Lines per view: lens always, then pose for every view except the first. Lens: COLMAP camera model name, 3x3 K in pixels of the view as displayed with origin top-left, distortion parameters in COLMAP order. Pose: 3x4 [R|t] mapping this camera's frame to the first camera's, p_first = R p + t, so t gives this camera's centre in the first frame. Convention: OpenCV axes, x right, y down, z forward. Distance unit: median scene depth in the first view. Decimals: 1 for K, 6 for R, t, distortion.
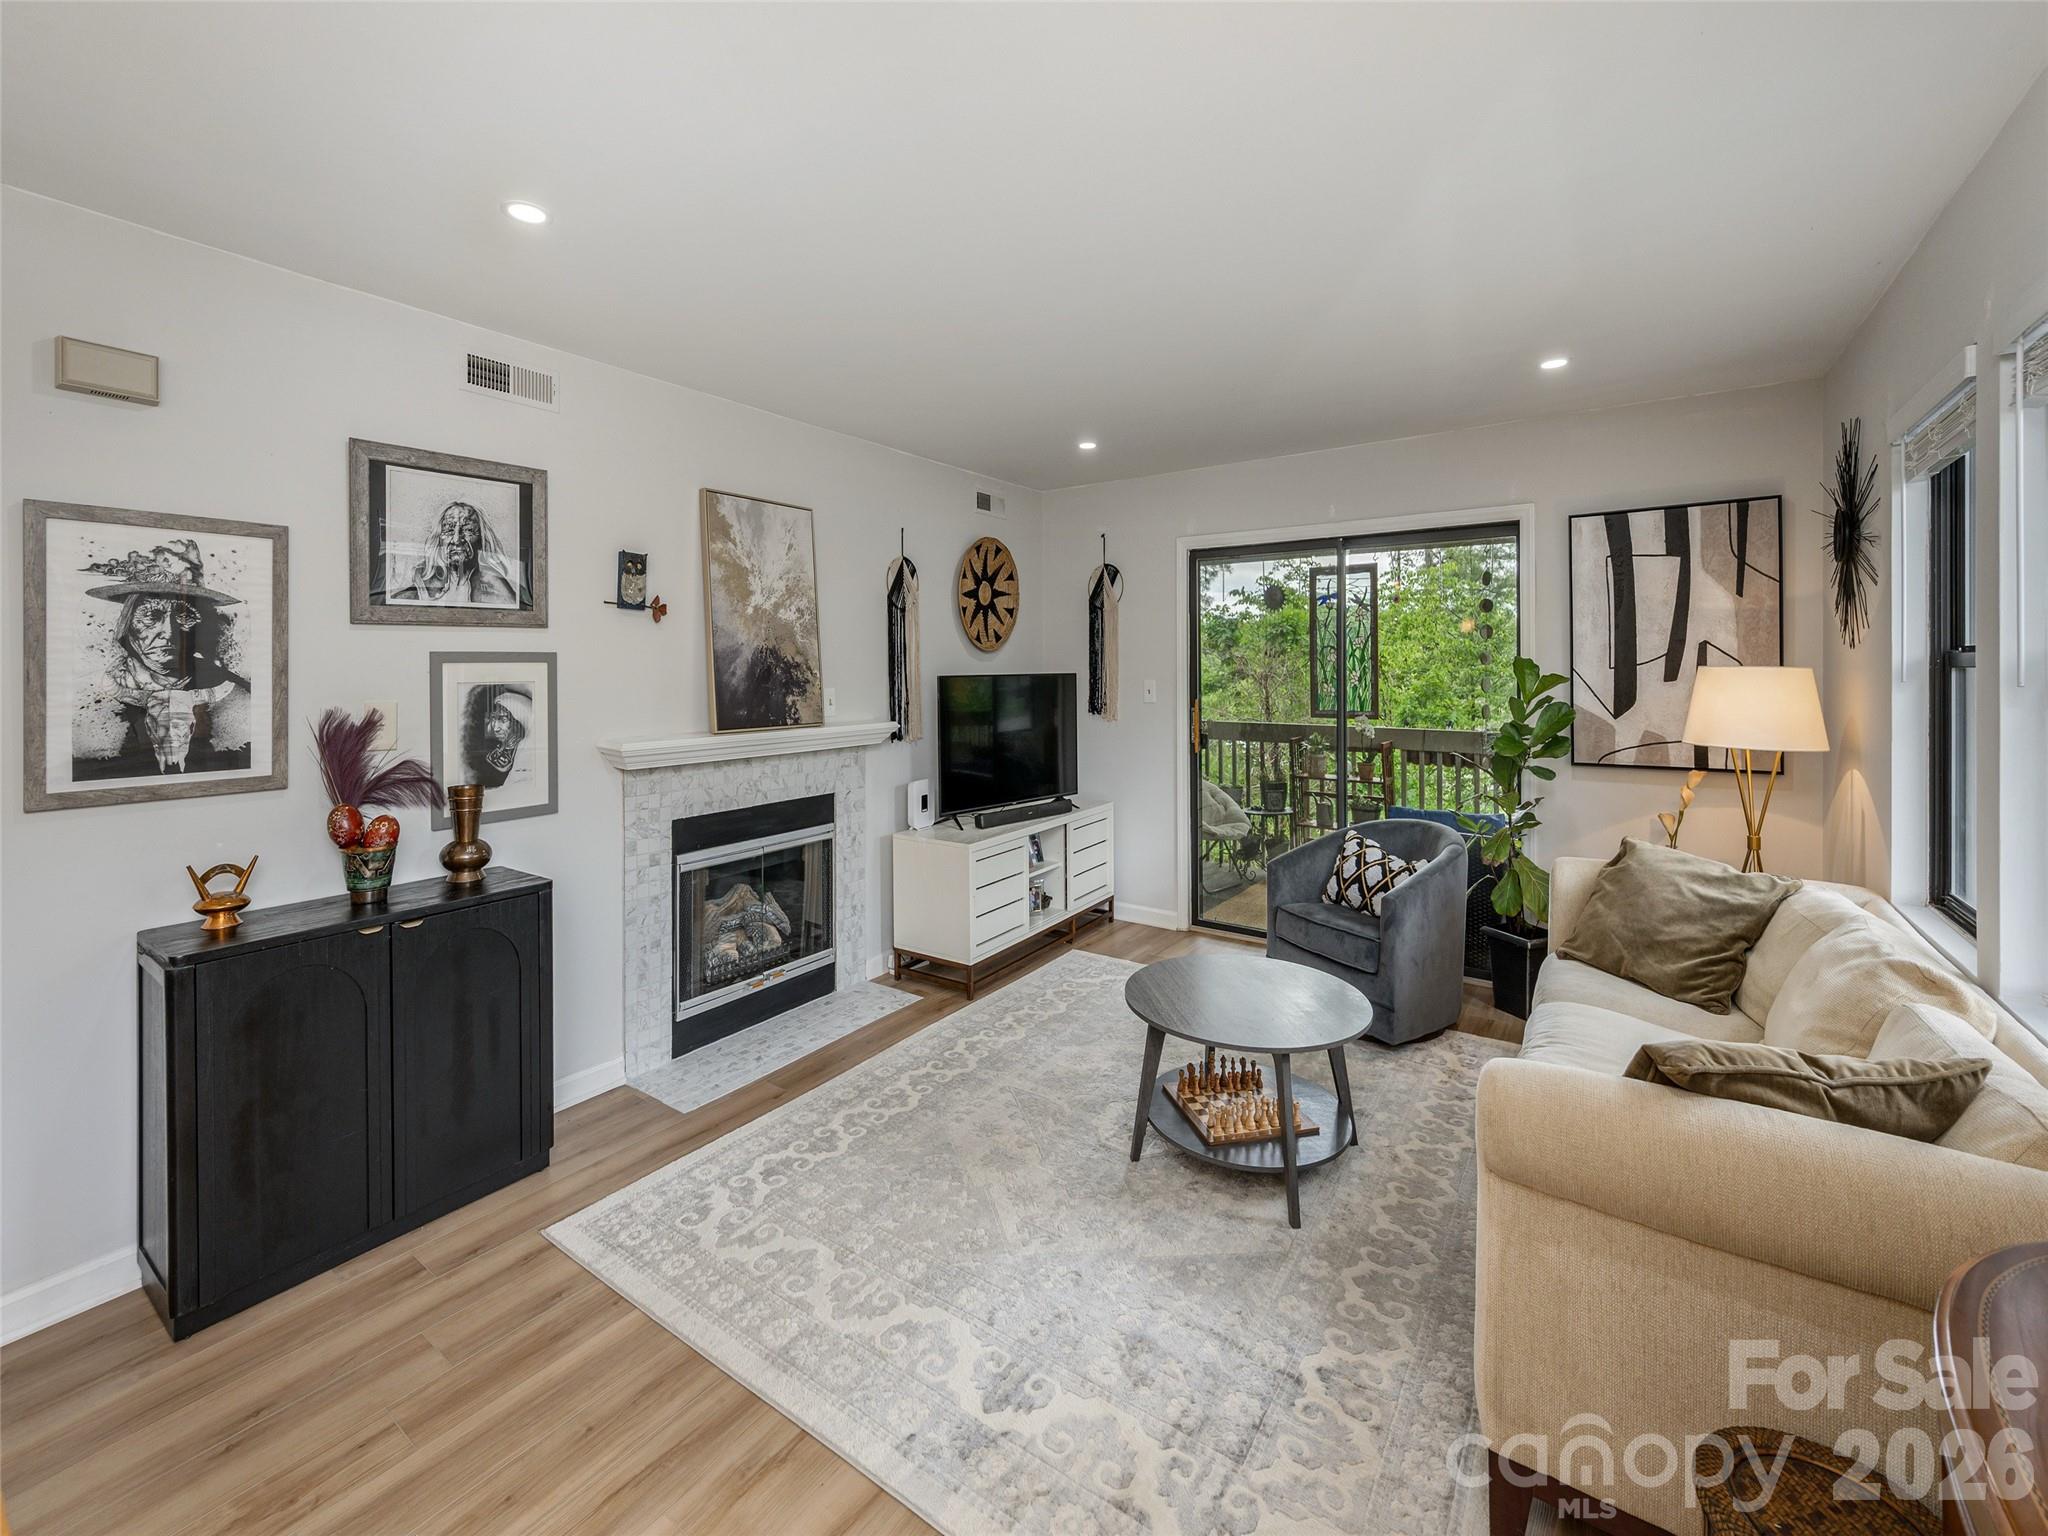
lens RADIAL K [[841.0, 0, 1036.7], [0, 841.0, 669.4], [0, 0, 1]] dist [-0.003948, 0.000068]
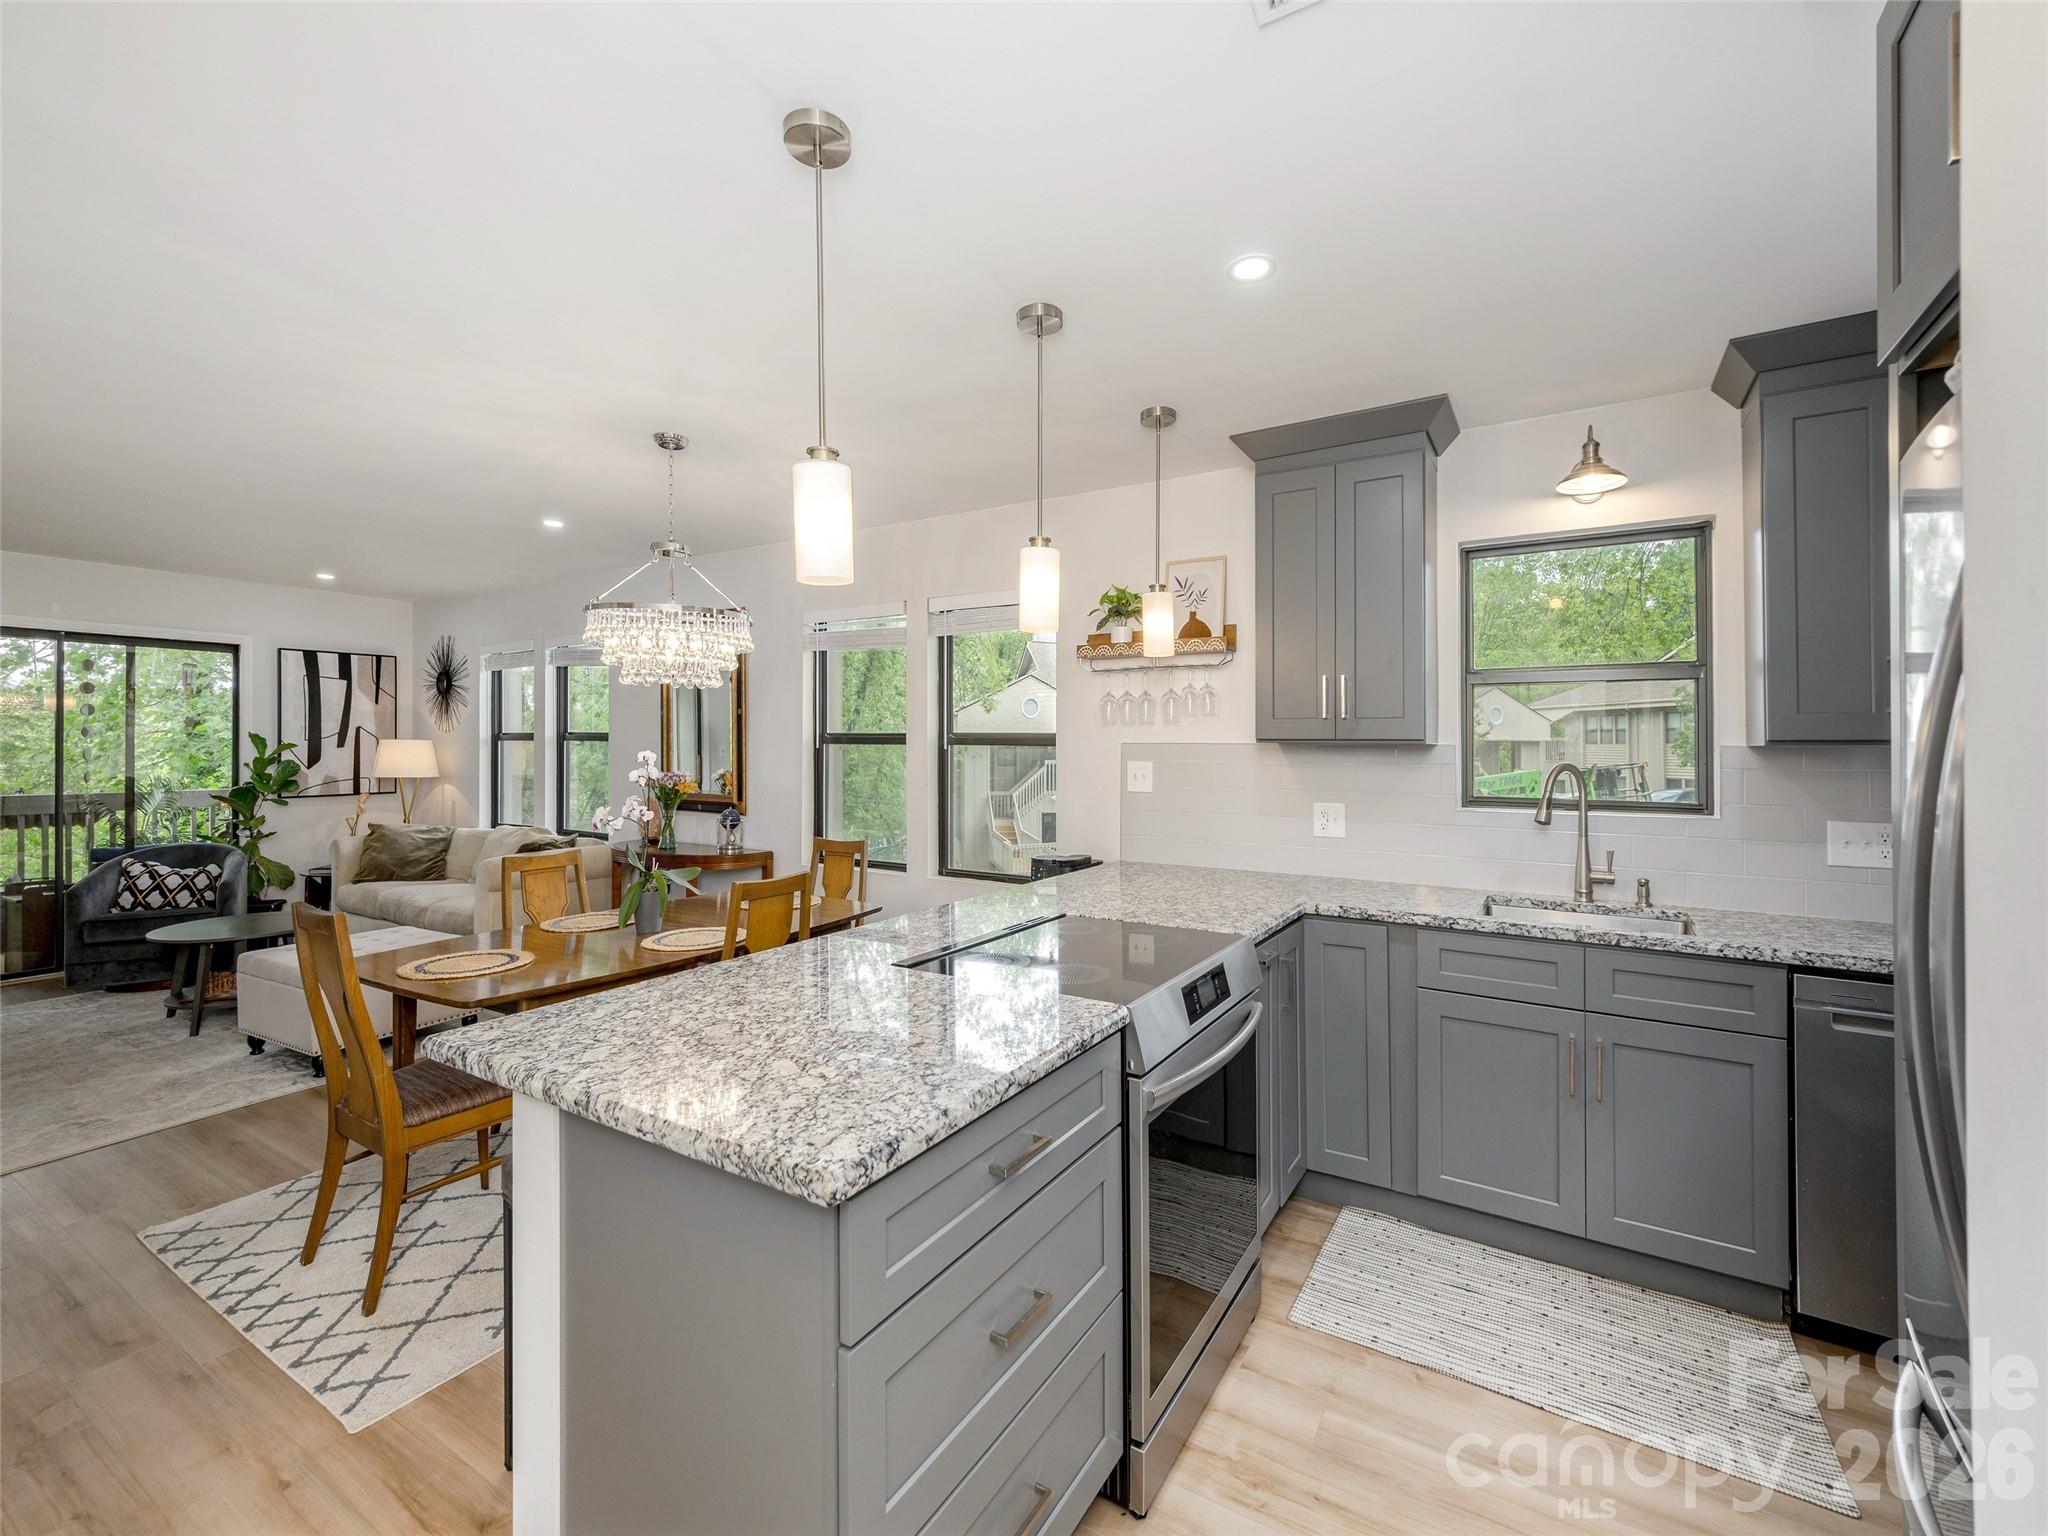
lens RADIAL K [[811.6, 0, 1046.2], [0, 811.6, 750.7], [0, 0, 1]] dist [0.010219, -0.000714]
pose [[-0.109210, 0.004839, 0.994007, -1.189262], [-0.002531, 0.999984, -0.005146, 0.026367], [-0.994015, -0.003078, -0.109196, -0.336058]]
